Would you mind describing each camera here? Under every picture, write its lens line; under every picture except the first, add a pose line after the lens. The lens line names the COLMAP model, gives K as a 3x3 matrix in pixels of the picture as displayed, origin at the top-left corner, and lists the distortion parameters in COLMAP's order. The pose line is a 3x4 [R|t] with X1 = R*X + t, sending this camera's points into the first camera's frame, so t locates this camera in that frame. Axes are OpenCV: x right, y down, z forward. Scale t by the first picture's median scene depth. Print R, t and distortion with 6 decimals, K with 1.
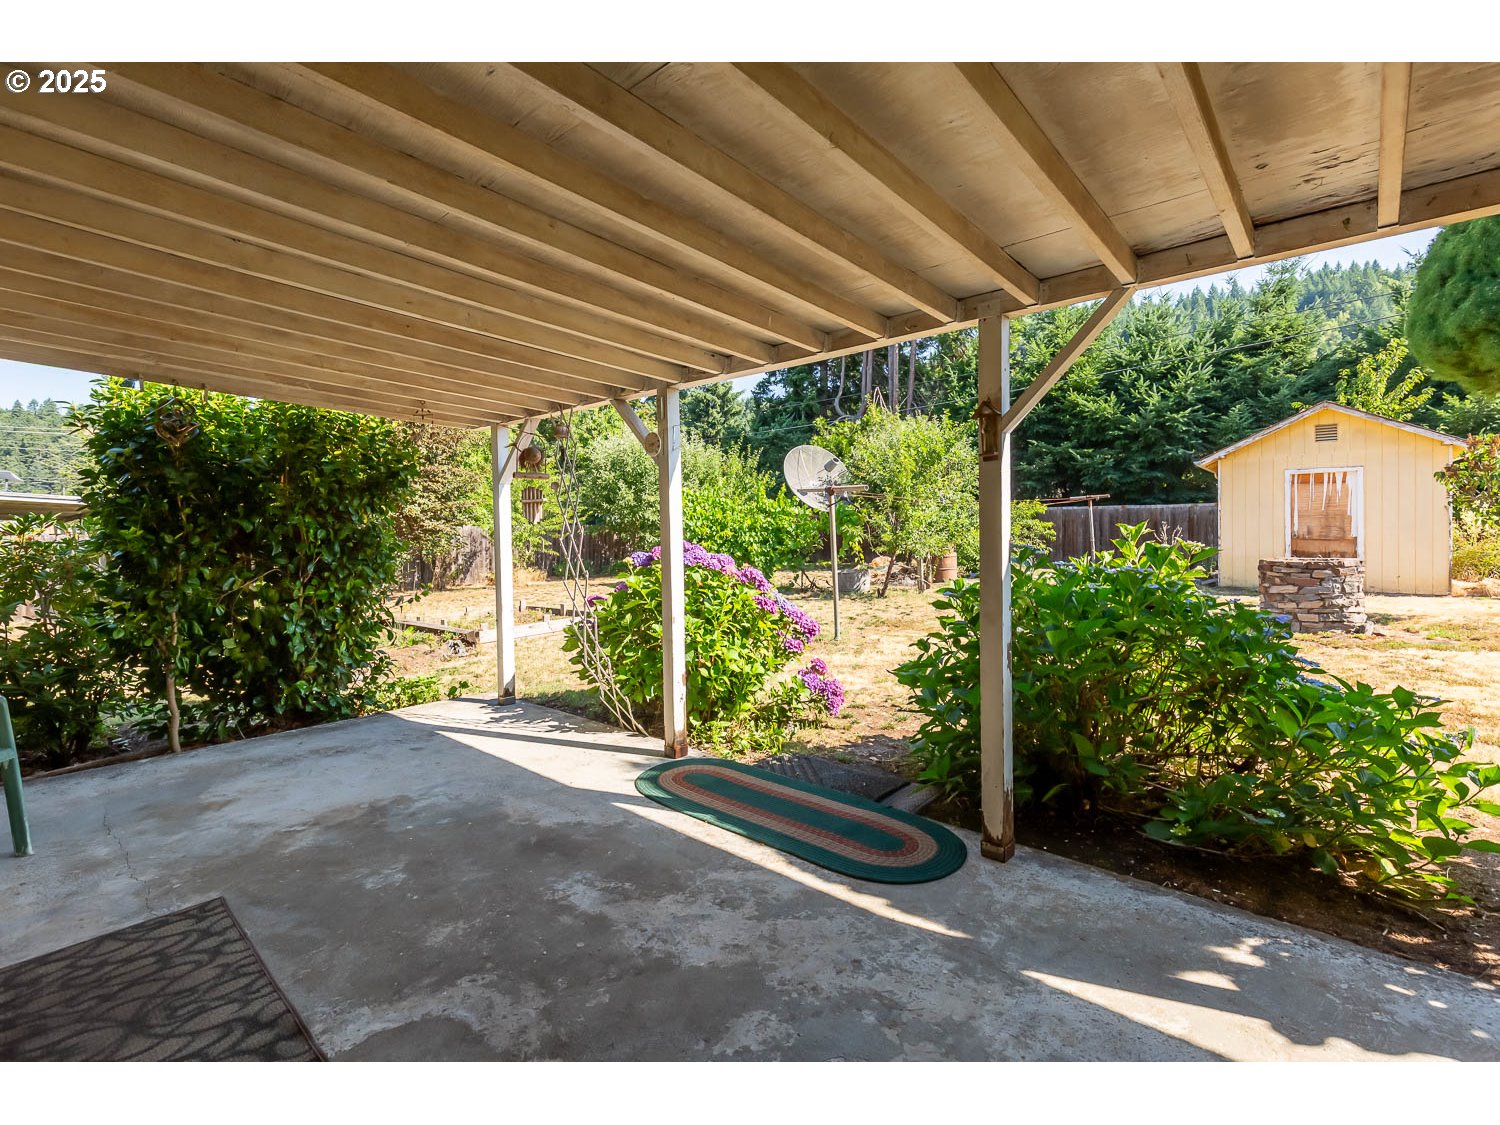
lens RADIAL K [[696.8, 0, 750.0], [0, 696.8, 562.5], [0, 0, 1]] dist [0.001845, 0.000326]
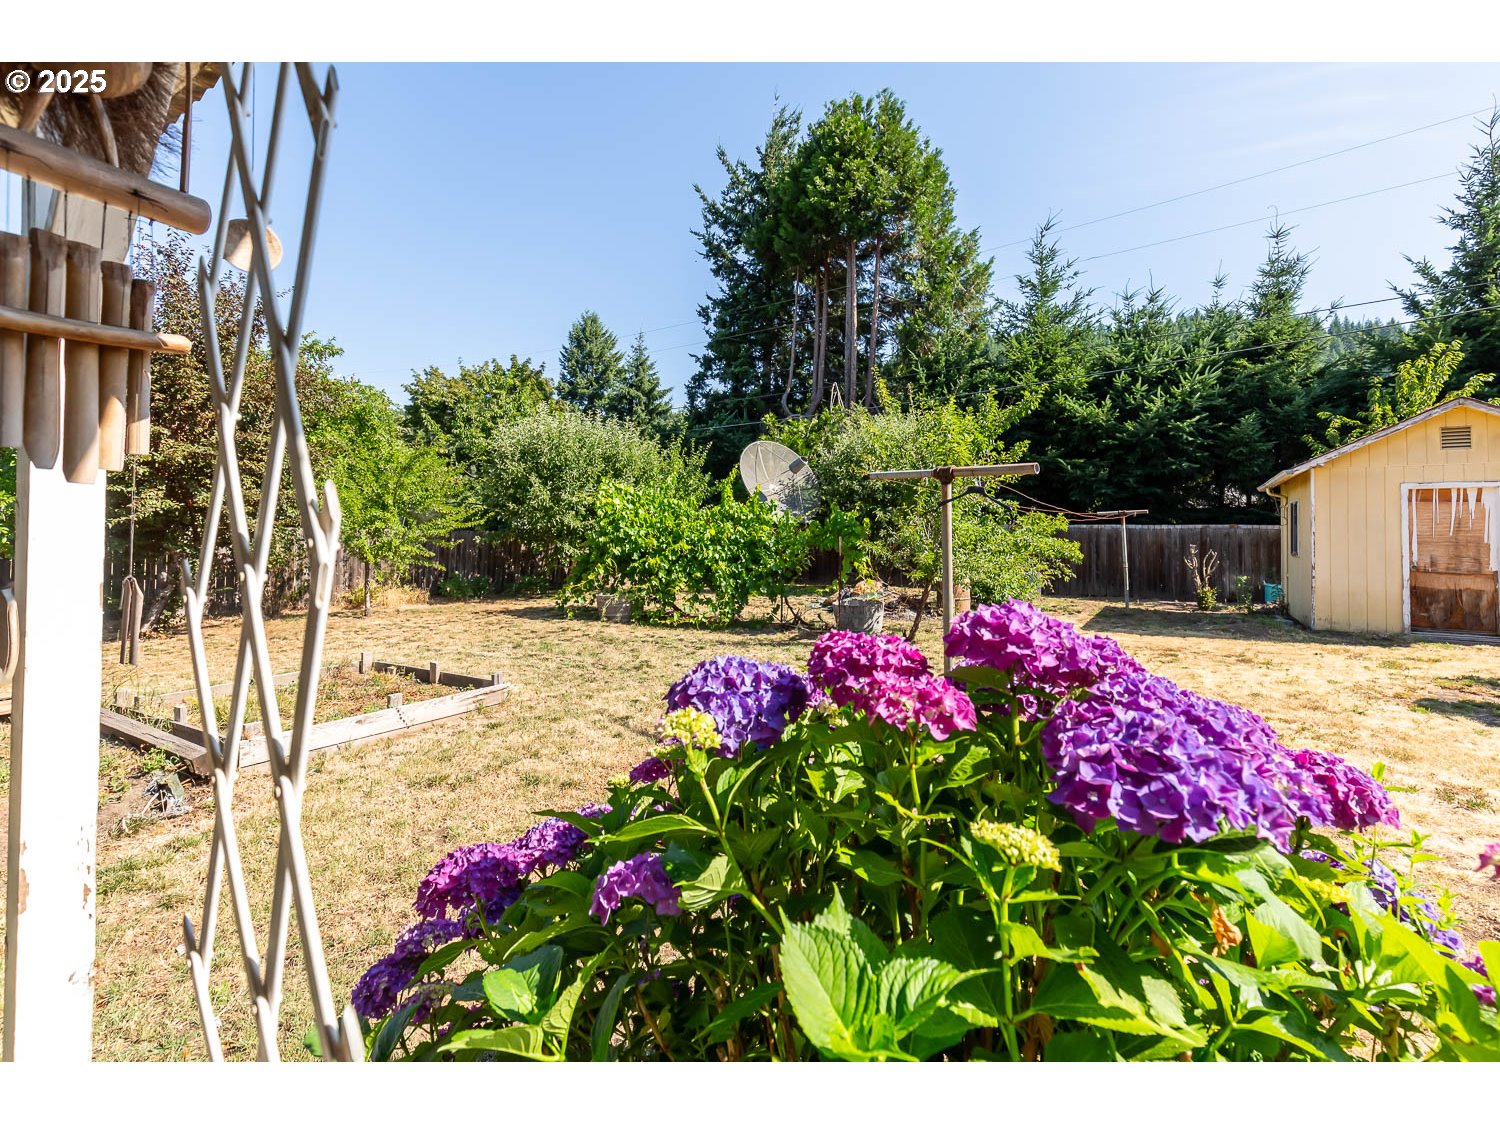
lens RADIAL K [[769.0, 0, 750.0], [0, 769.0, 562.5], [0, 0, 1]] dist [-0.000513, -0.001501]
pose [[0.994905, 0.021940, 0.098404, -0.027165], [-0.019806, 0.999548, -0.022614, -0.005574], [-0.098855, 0.020550, 0.994890, 0.126959]]
